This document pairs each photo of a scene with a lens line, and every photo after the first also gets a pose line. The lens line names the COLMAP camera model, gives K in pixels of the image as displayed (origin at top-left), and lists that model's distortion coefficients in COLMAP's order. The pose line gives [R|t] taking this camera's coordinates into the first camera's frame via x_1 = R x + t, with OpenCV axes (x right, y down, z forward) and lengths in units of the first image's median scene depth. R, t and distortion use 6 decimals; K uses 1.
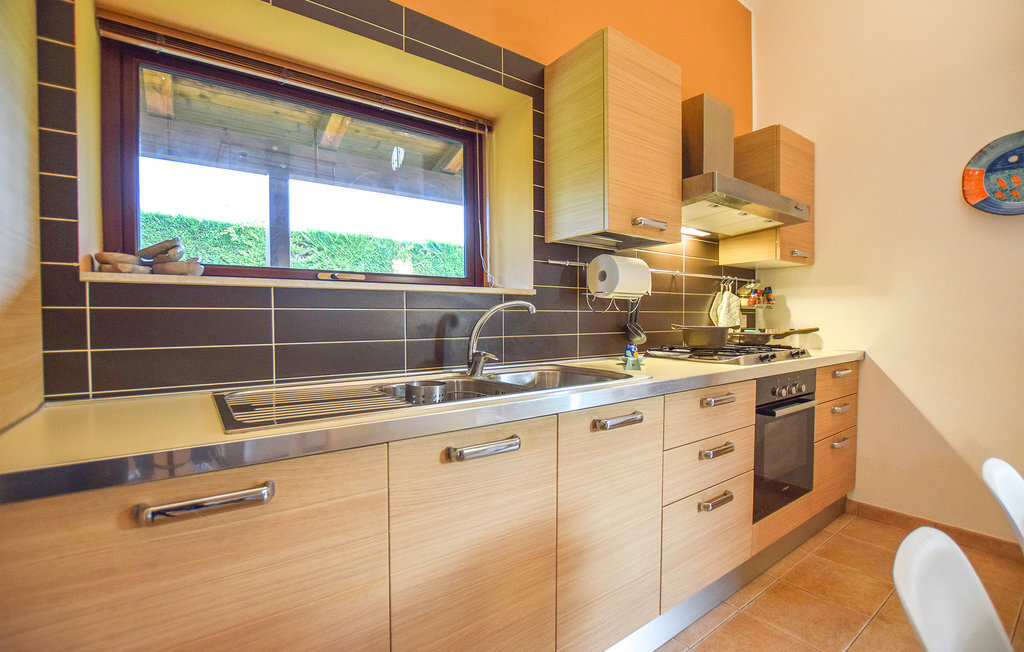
lens RADIAL K [[456.0, 0, 512.0], [0, 456.0, 326.0], [0, 0, 1]] dist [-0.013948, -0.000065]
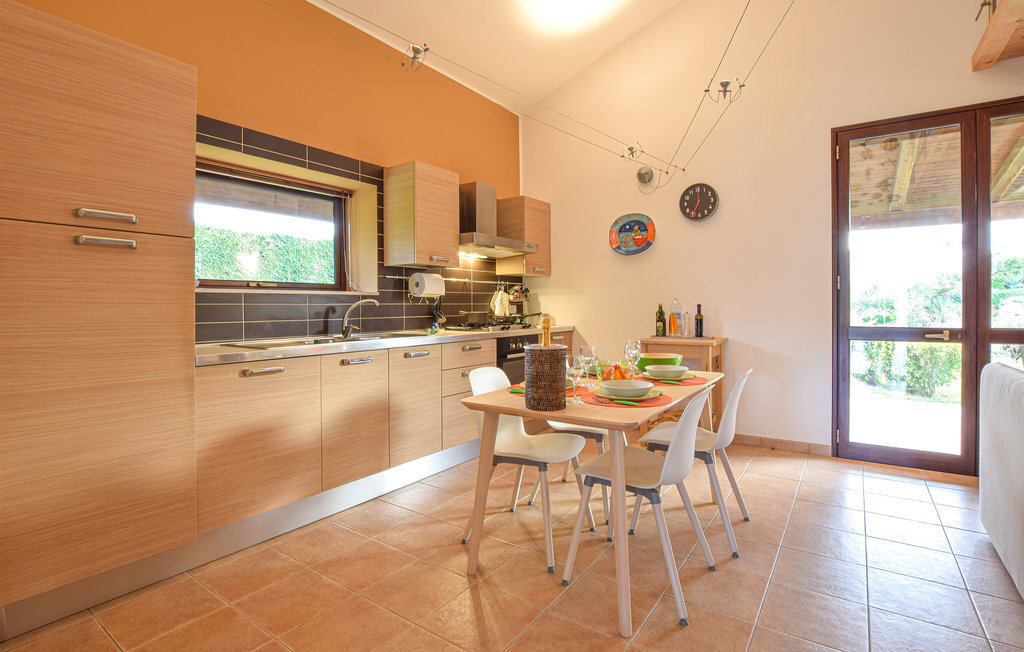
lens RADIAL K [[490.3, 0, 525.7], [0, 490.3, 310.8], [0, 0, 1]] dist [-0.066514, 0.000166]
pose [[0.944089, -0.008919, 0.329569, -0.034671], [0.013318, 0.999850, -0.011093, 0.021789], [-0.329420, 0.014863, 0.944066, -0.974454]]
